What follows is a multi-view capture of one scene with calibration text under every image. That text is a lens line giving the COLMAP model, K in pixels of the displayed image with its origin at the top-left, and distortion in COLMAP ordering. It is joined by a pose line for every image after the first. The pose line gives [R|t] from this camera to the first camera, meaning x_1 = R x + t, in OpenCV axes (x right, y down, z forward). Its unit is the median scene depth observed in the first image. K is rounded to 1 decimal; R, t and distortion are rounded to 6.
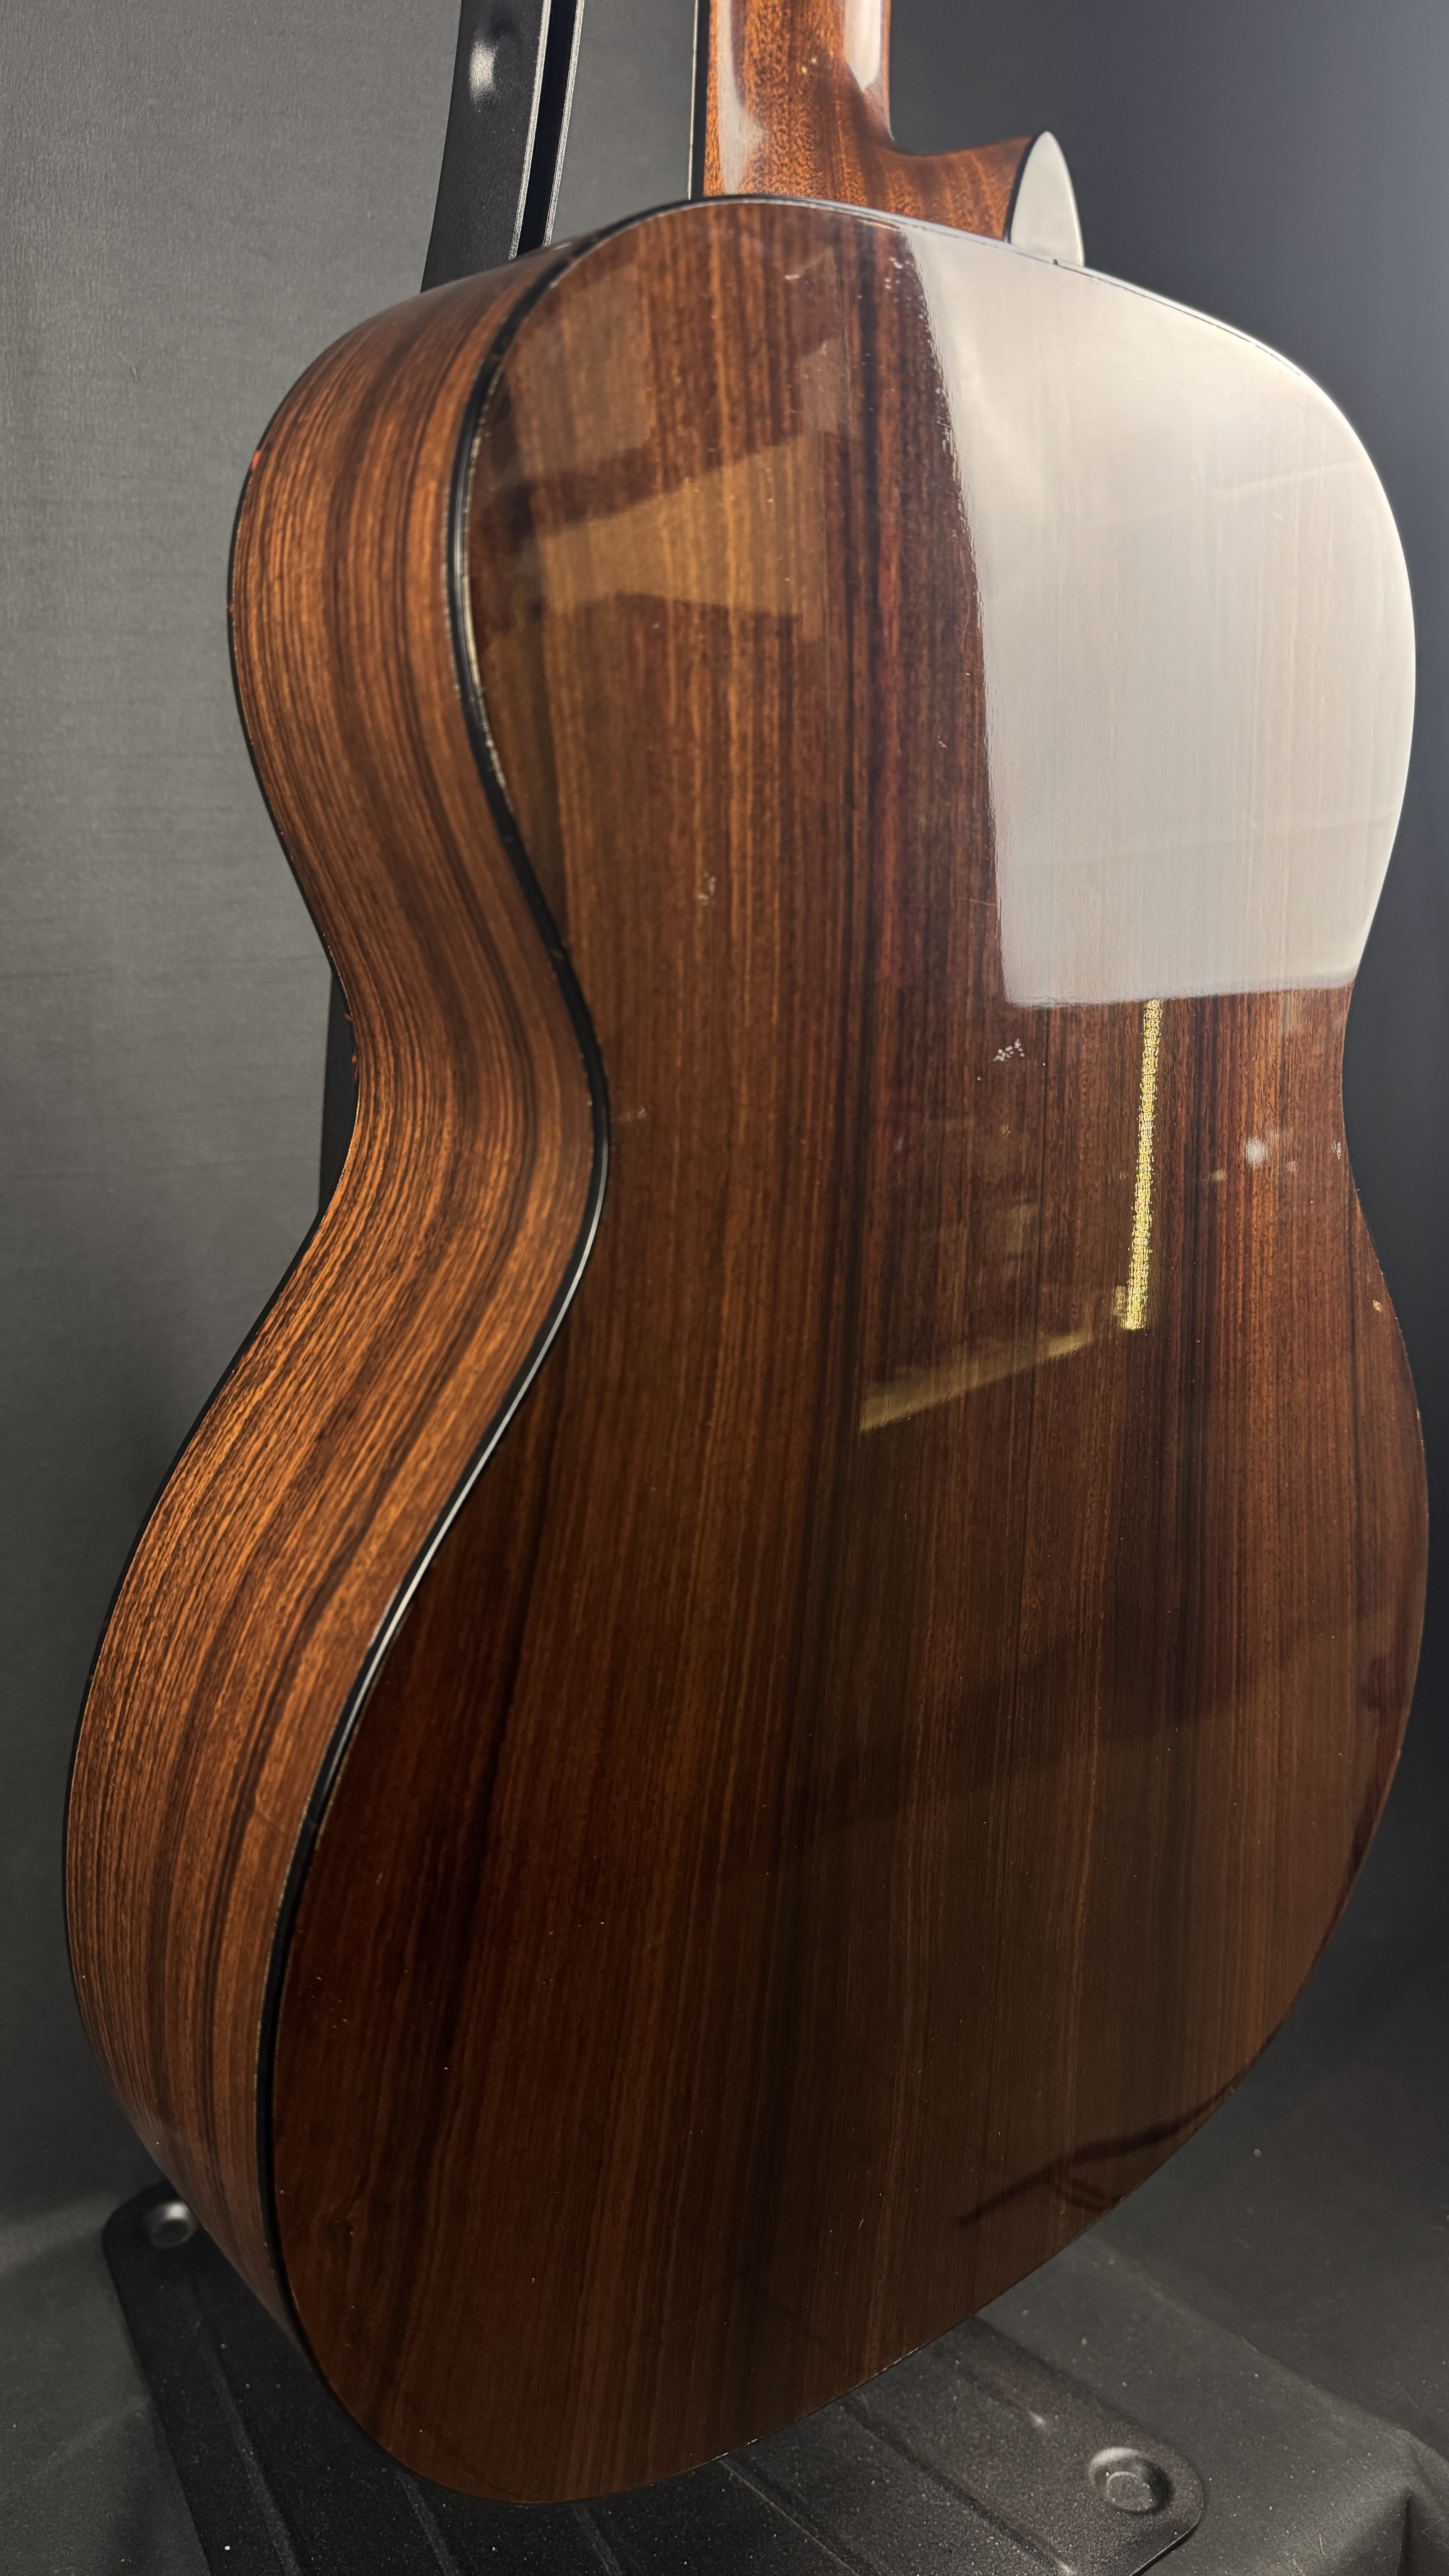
lens RADIAL K [[1820.7, 0, 724.5], [0, 1820.7, 1288.0], [0, 0, 1]] dist [0.214625, -0.563070]
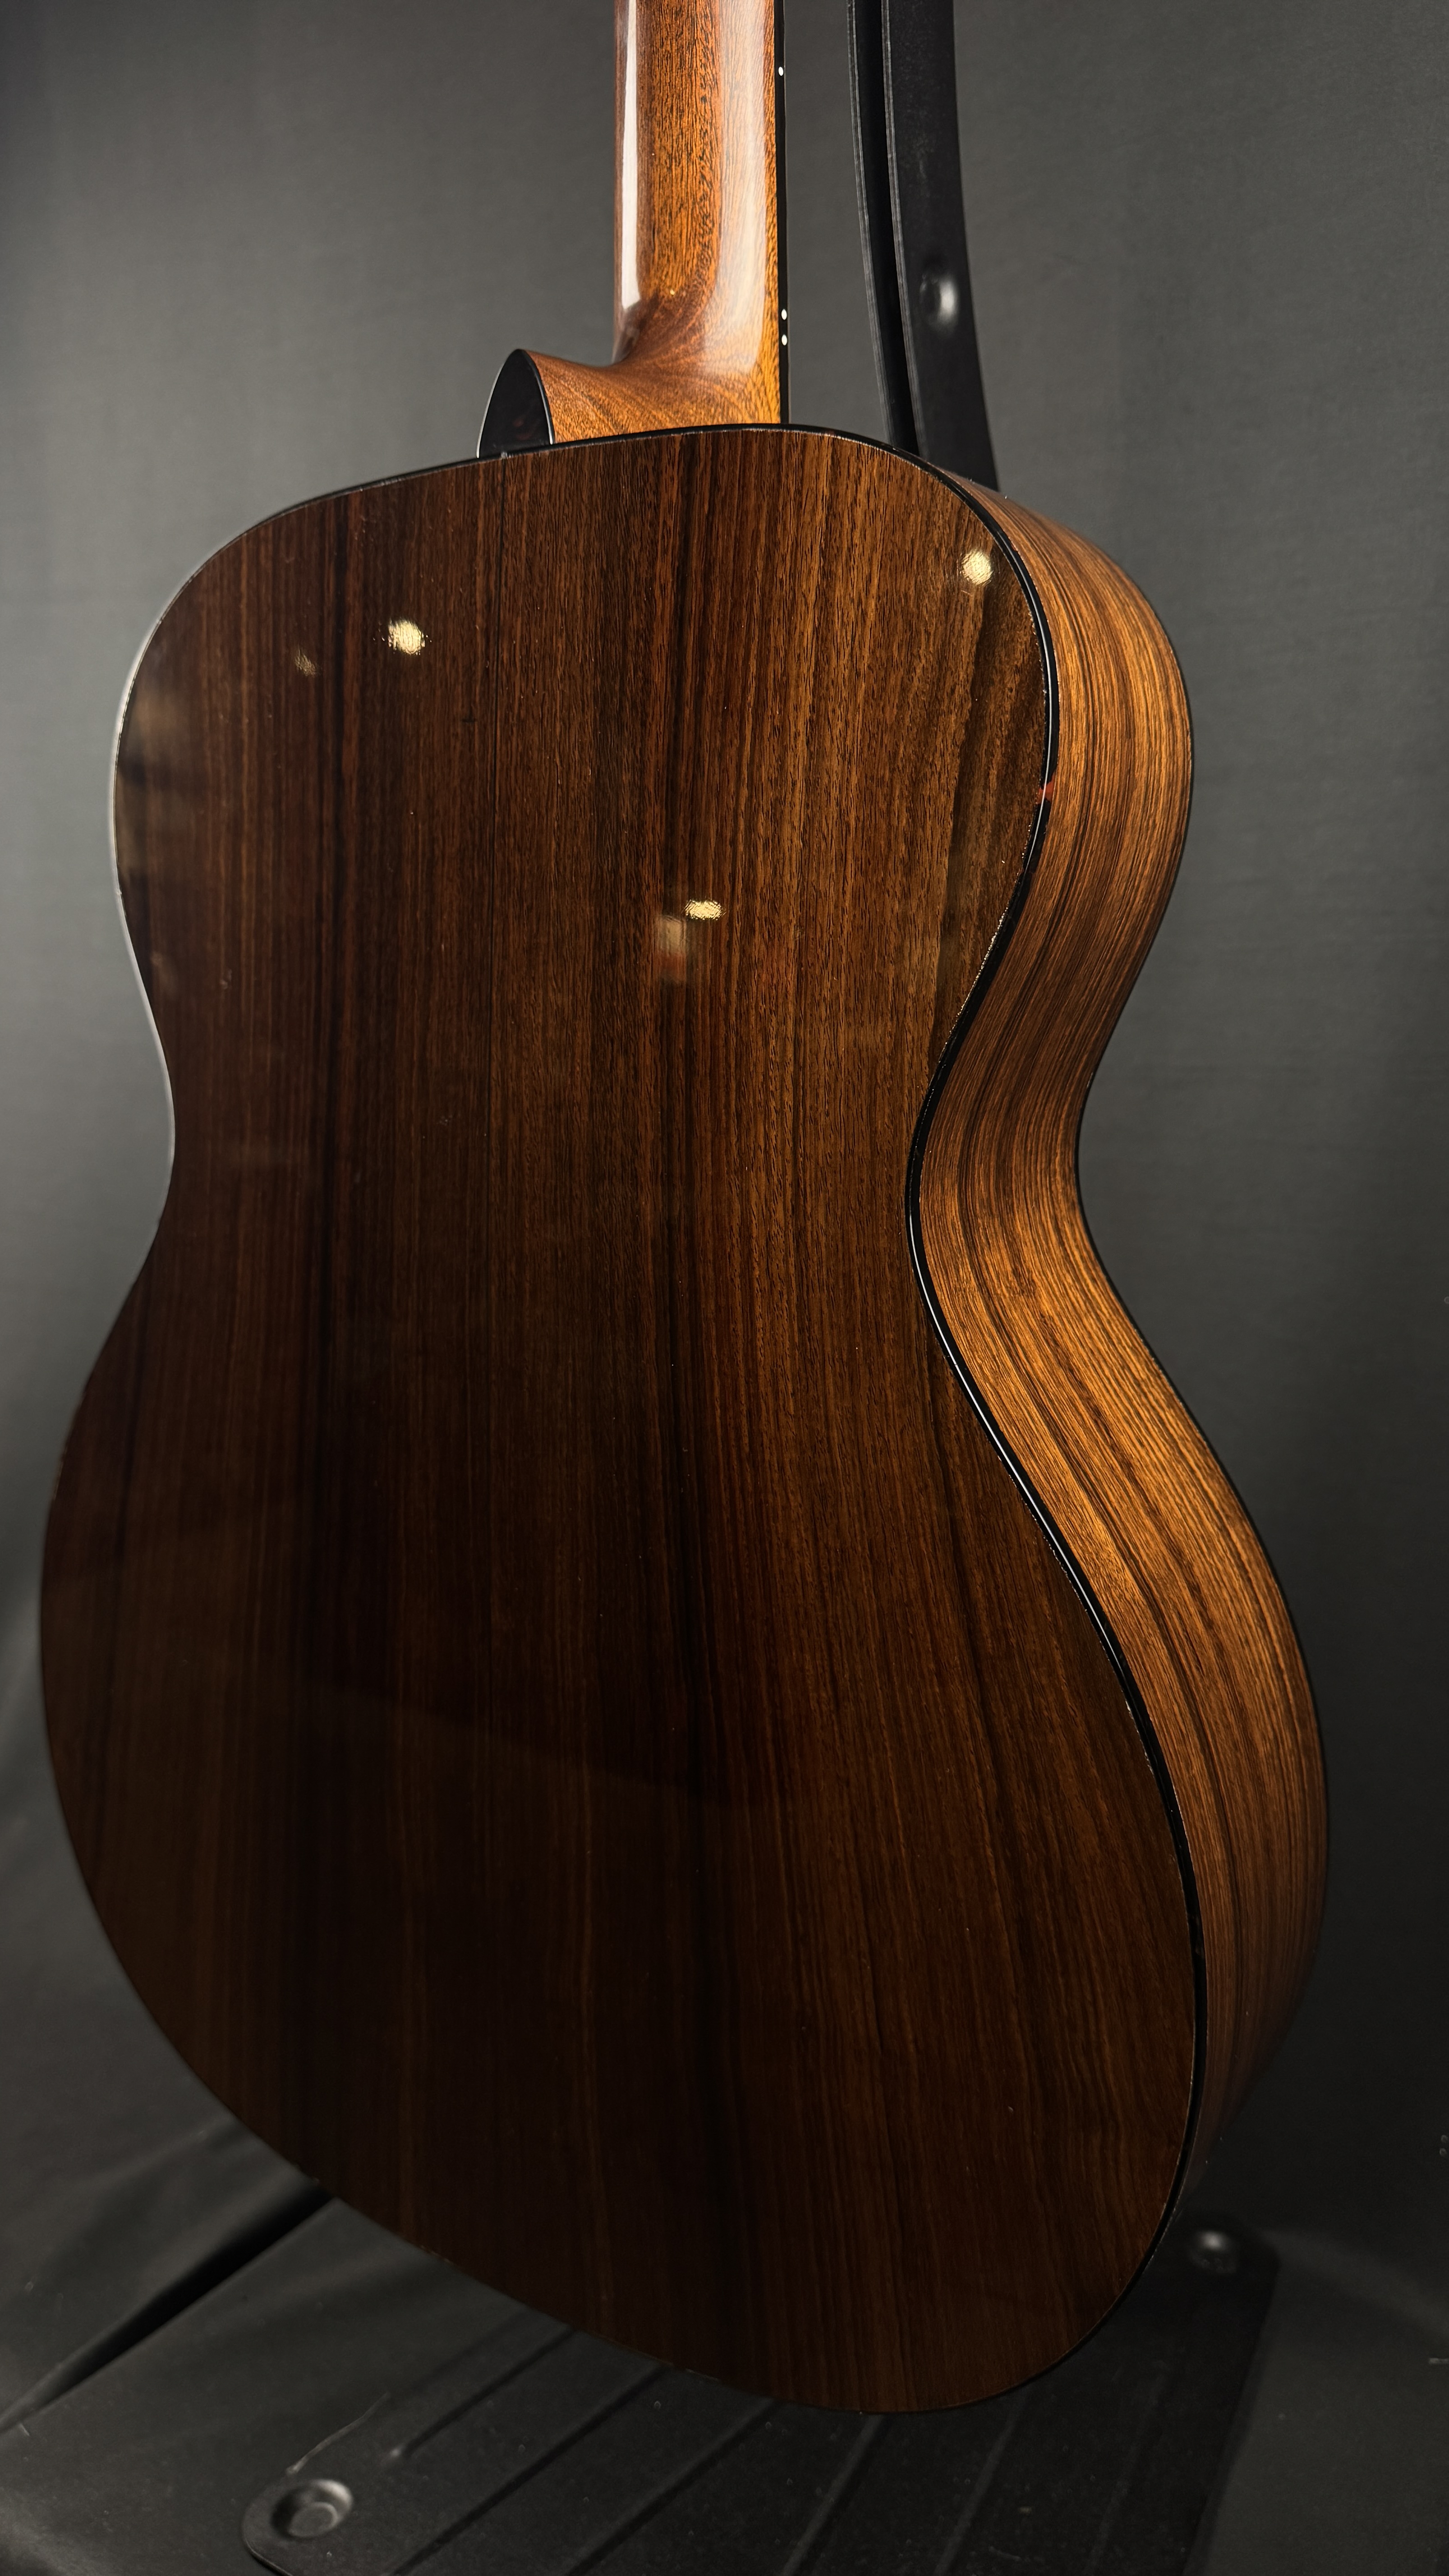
lens RADIAL K [[1820.7, 0, 724.5], [0, 1820.7, 1288.0], [0, 0, 1]] dist [0.214625, -0.563070]
pose [[0.305110, 0.145133, -0.941193, 1.466752], [-0.221820, 0.971965, 0.077970, -0.169315], [0.926123, 0.184986, 0.328750, 0.875192]]
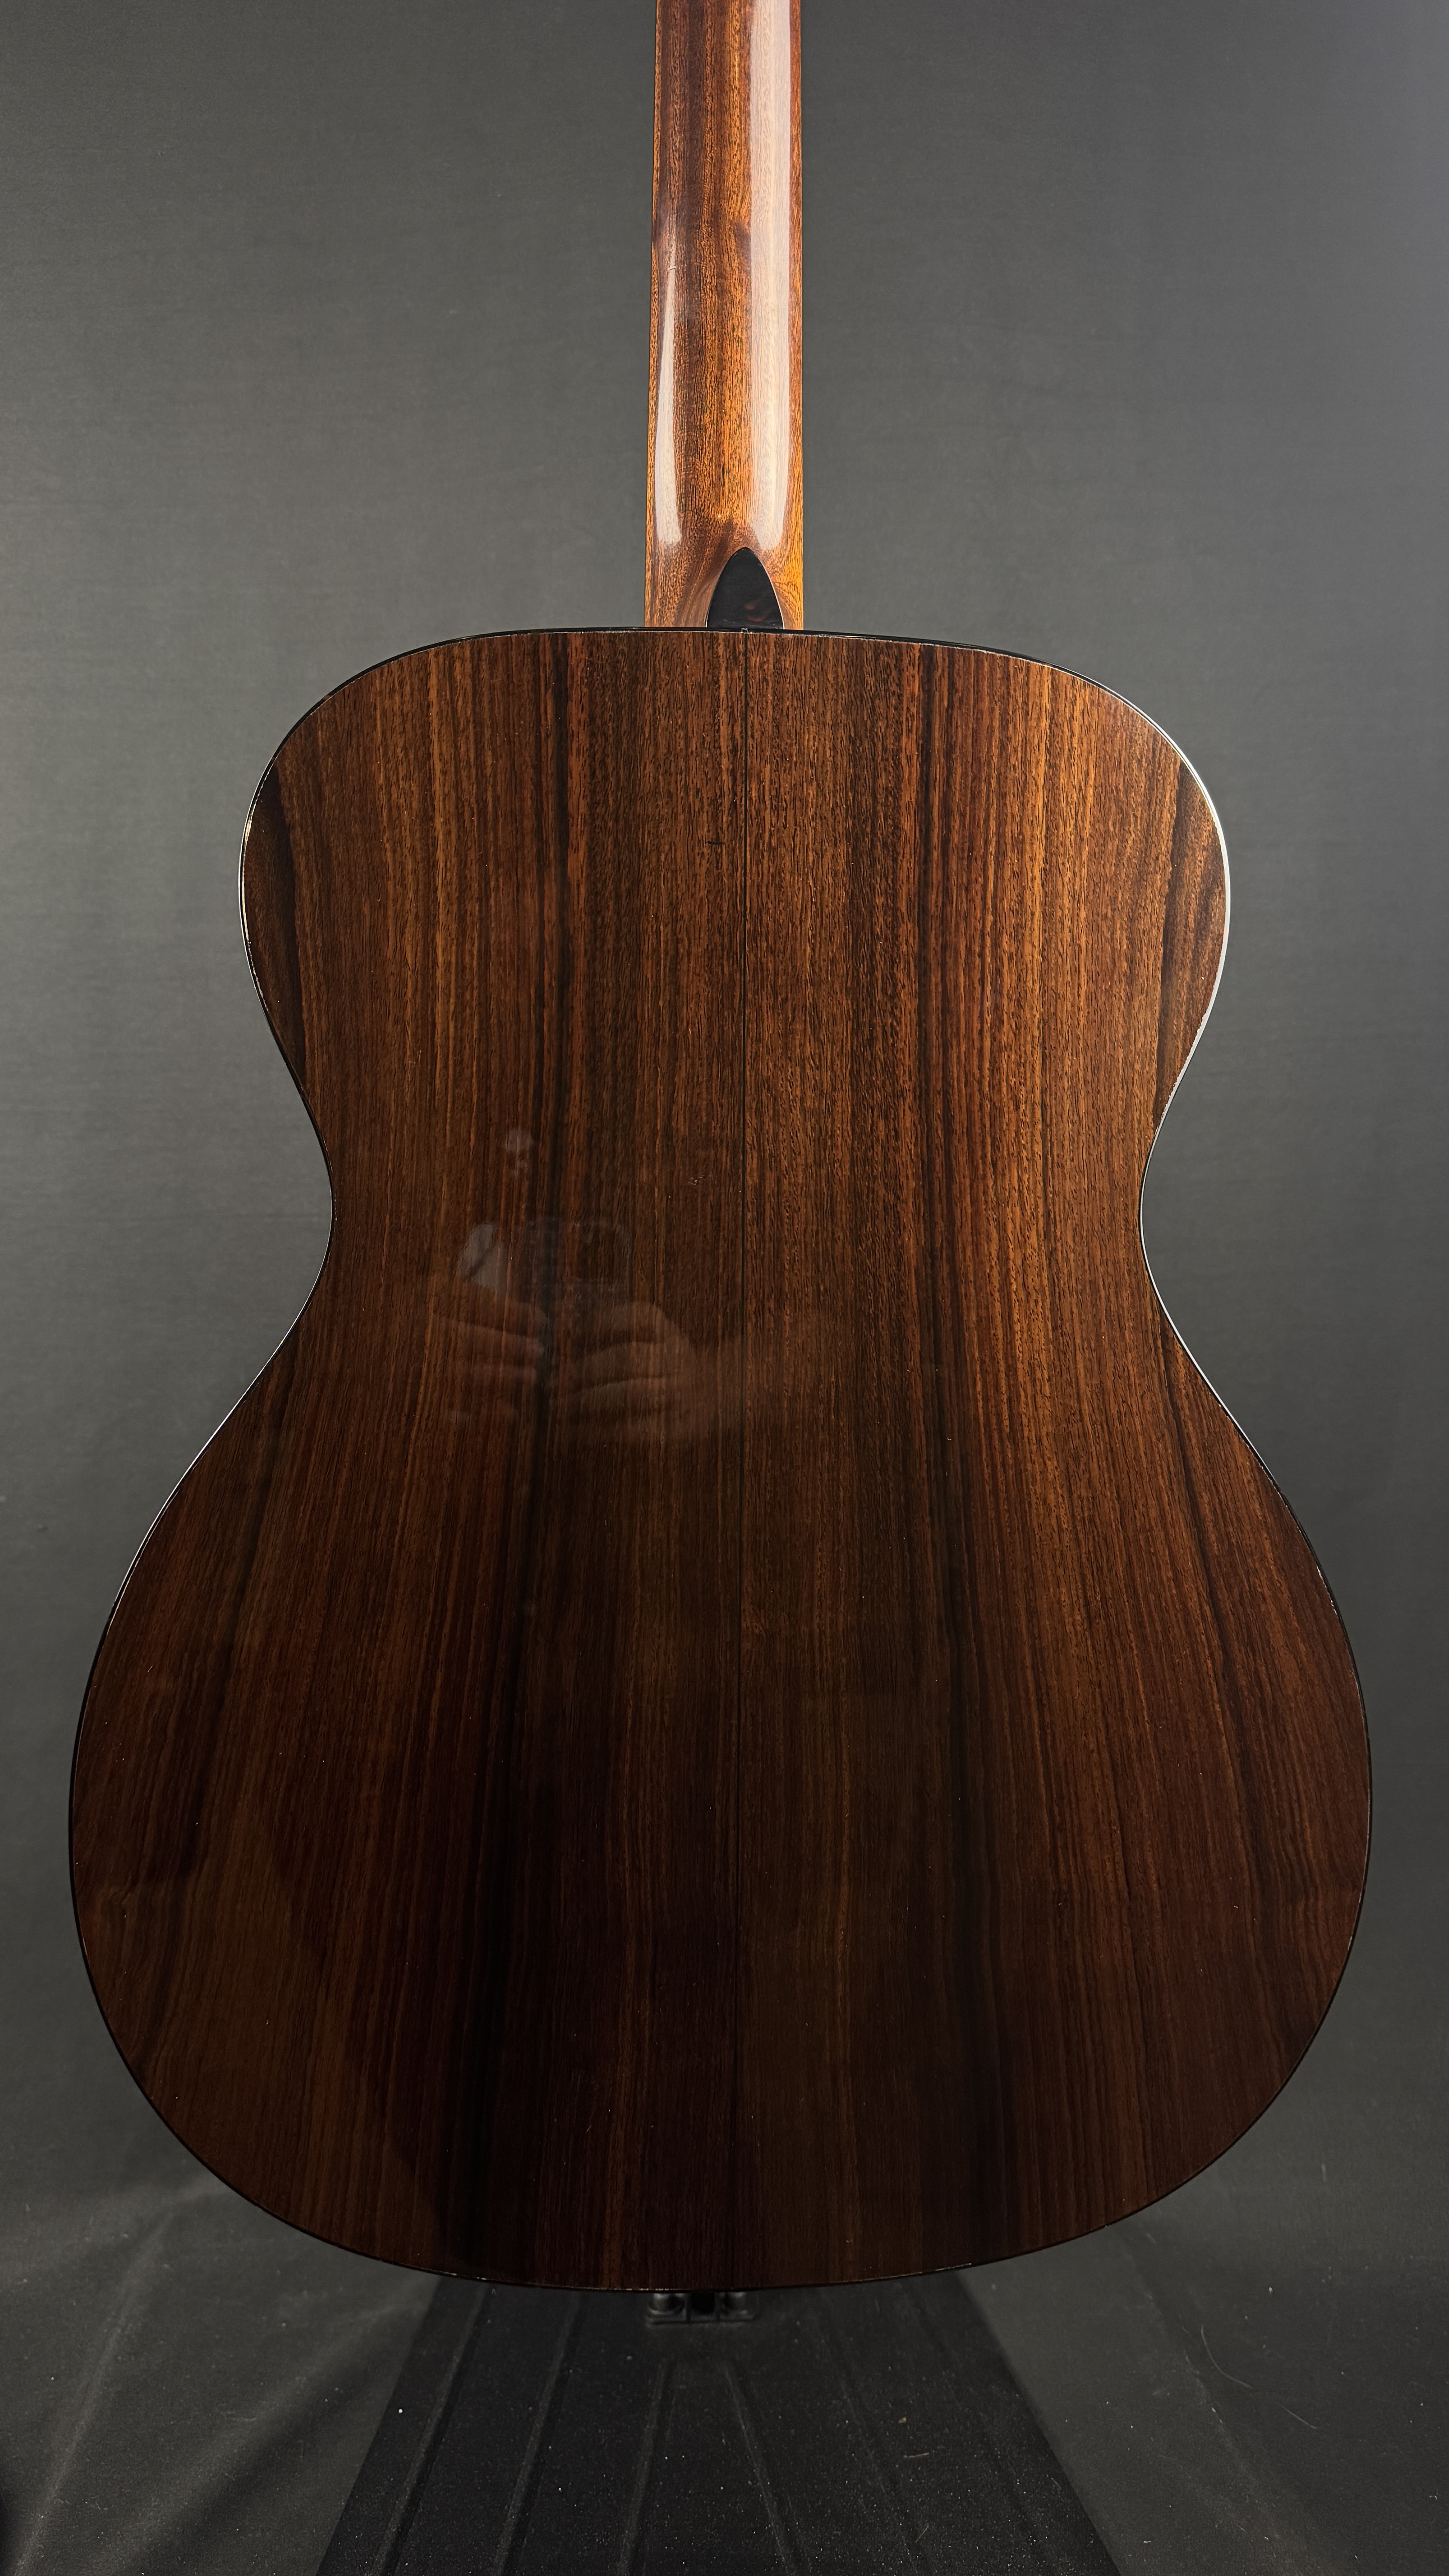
lens RADIAL K [[1820.7, 0, 724.5], [0, 1820.7, 1288.0], [0, 0, 1]] dist [0.214625, -0.563070]
pose [[0.816683, 0.015360, -0.576882, 1.036040], [-0.125461, 0.980461, -0.151508, 0.164824], [0.563283, 0.196111, 0.802654, -0.053381]]
